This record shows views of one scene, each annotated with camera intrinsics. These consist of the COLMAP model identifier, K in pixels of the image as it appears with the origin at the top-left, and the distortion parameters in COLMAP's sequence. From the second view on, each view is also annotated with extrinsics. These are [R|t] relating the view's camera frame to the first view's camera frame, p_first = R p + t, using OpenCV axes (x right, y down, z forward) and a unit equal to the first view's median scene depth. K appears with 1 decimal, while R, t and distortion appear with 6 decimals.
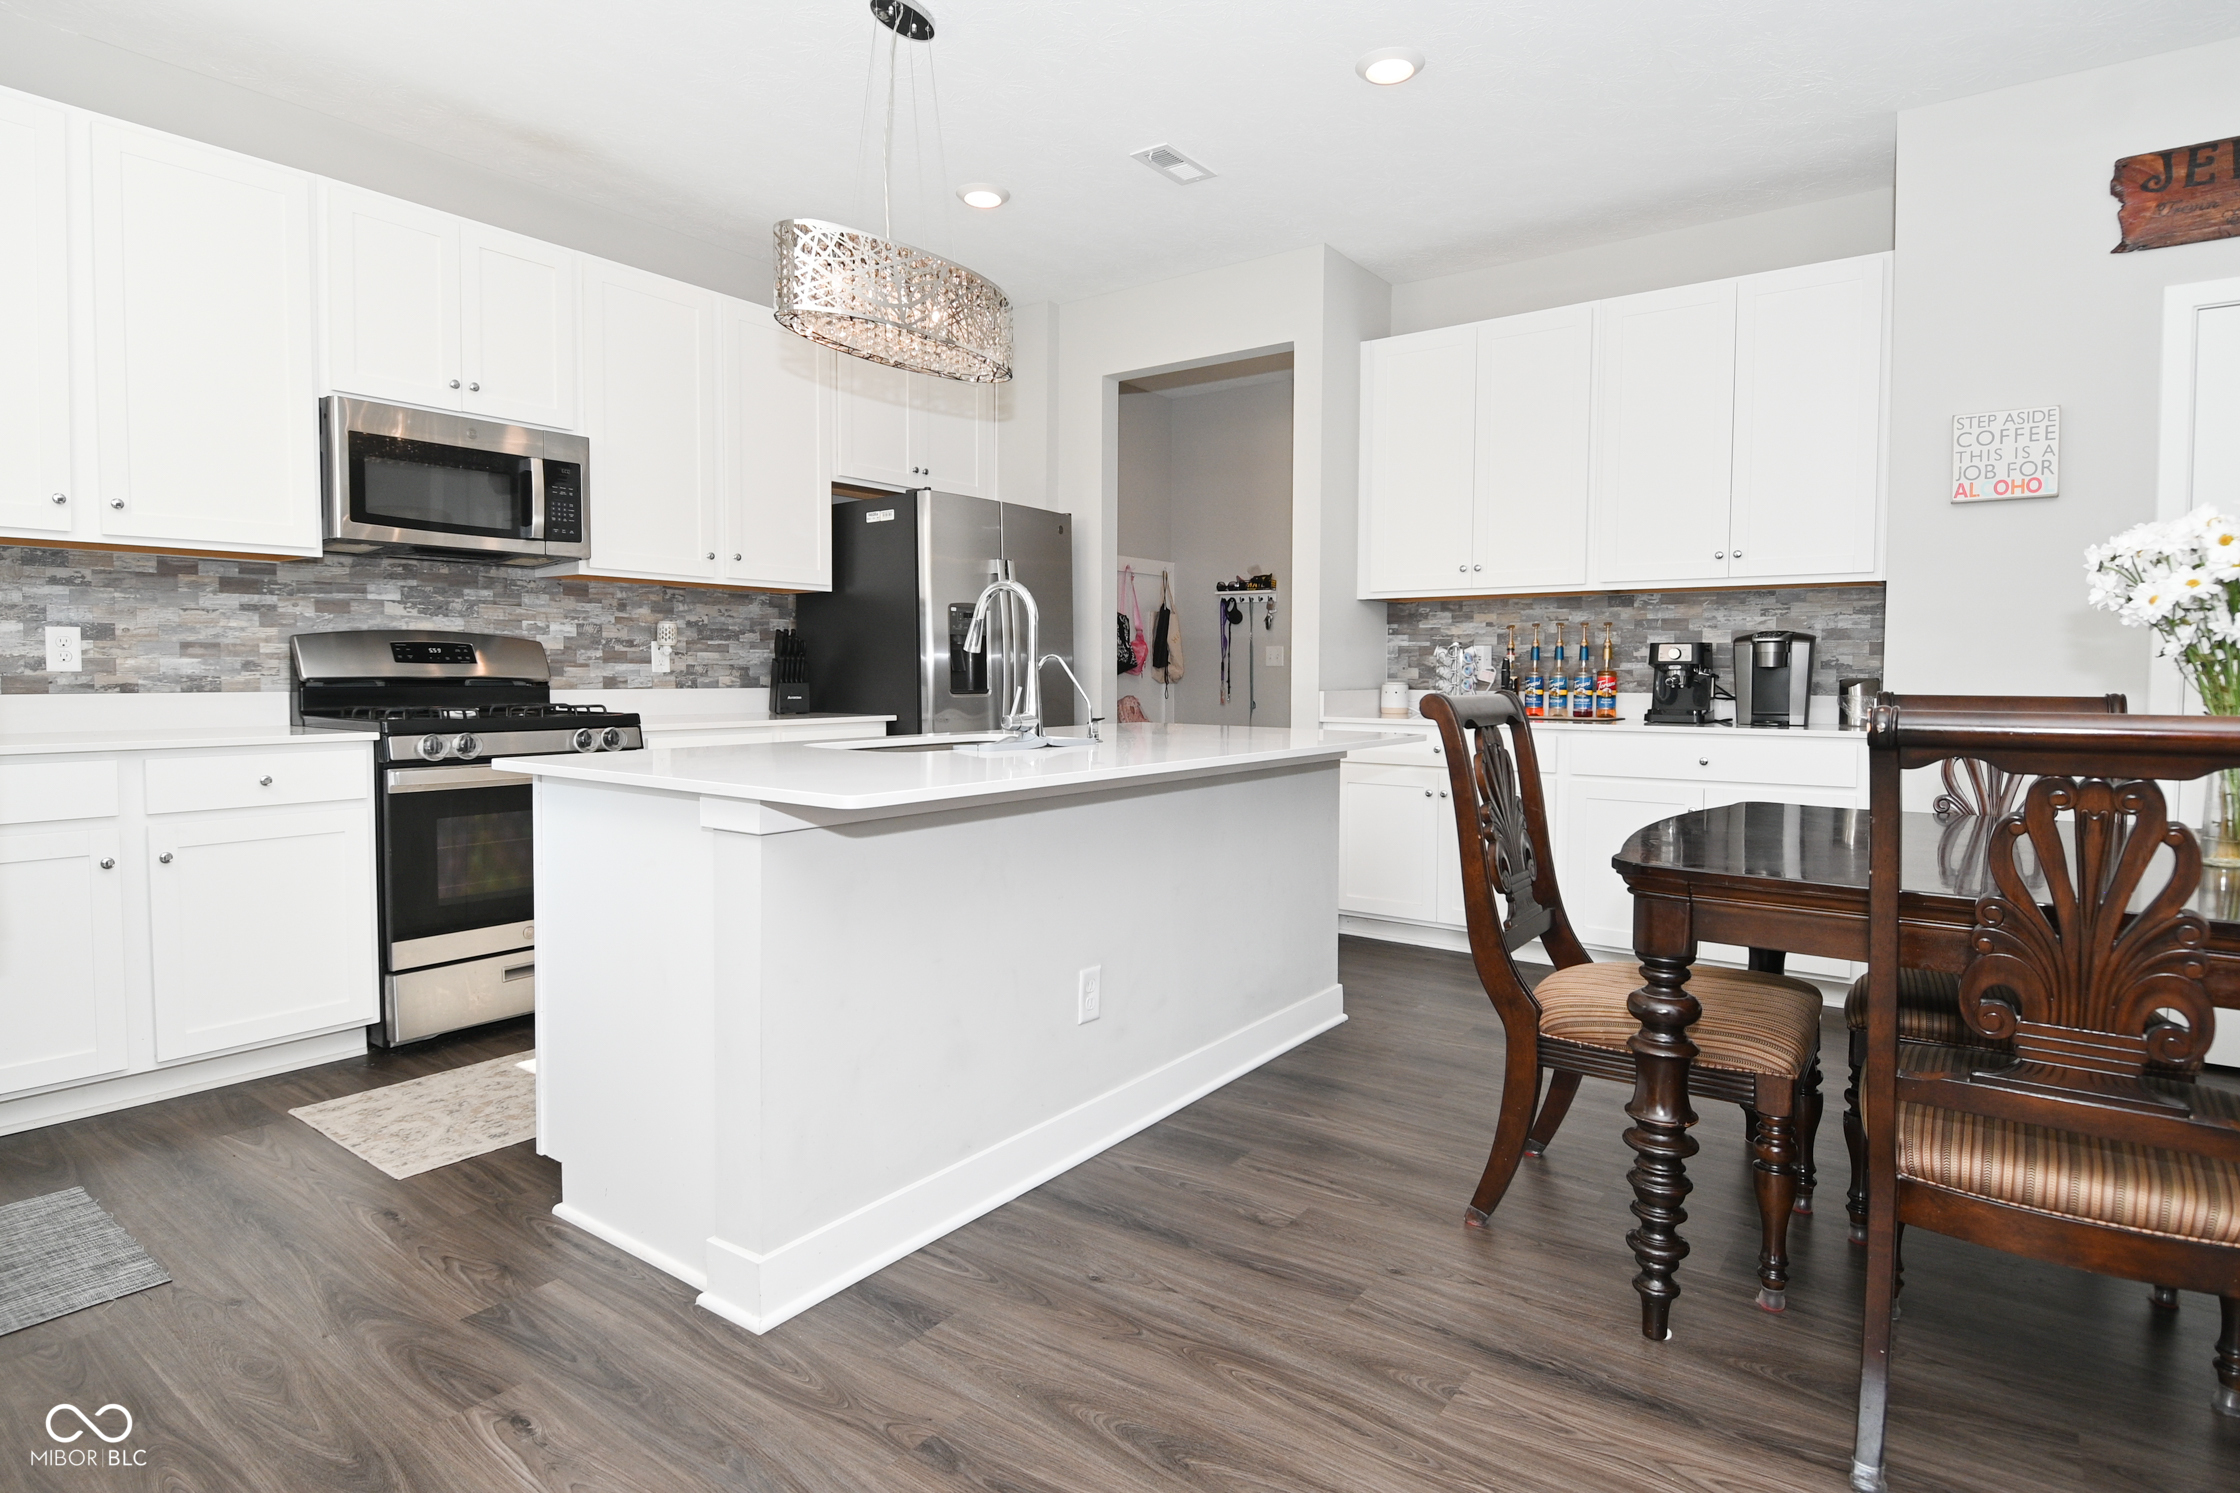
lens RADIAL K [[1178.3, 0, 1121.8], [0, 1178.3, 726.3], [0, 0, 1]] dist [0.015667, -0.027224]
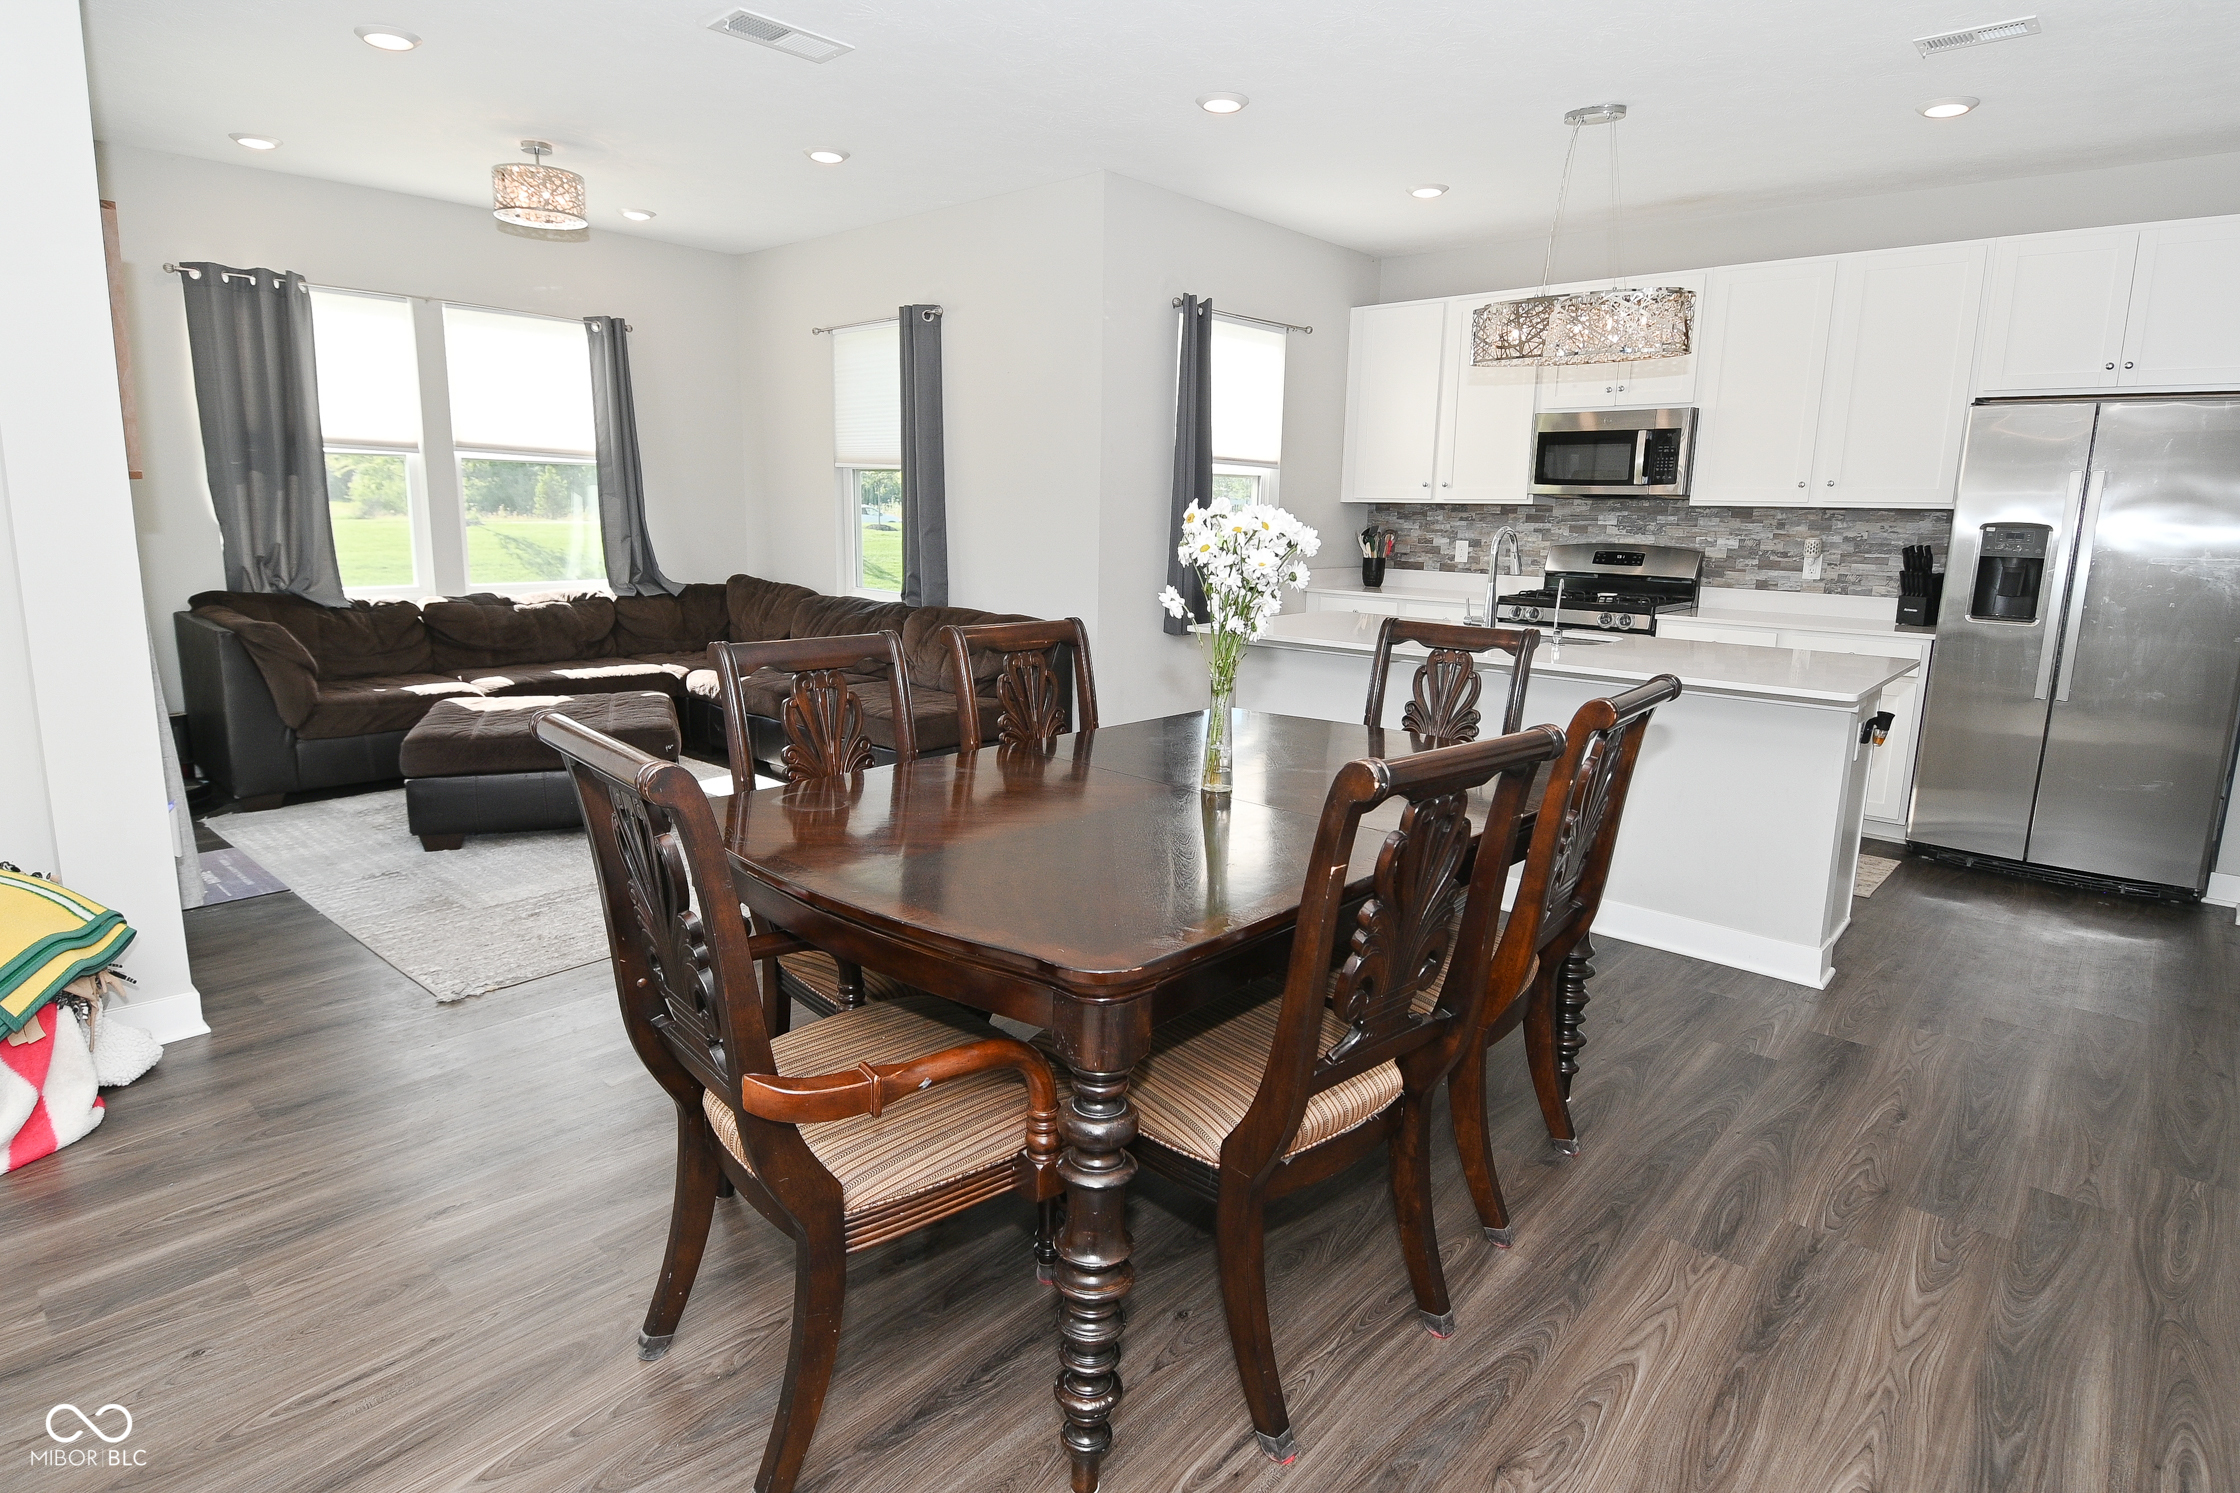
lens RADIAL K [[1178.3, 0, 1121.4], [0, 1178.3, 725.5], [0, 0, 1]] dist [0.015667, -0.027224]
pose [[-0.093281, 0.175131, -0.980116, 1.049116], [-0.066946, 0.981077, 0.181675, -0.083469], [0.993387, 0.082562, -0.079792, 0.470488]]
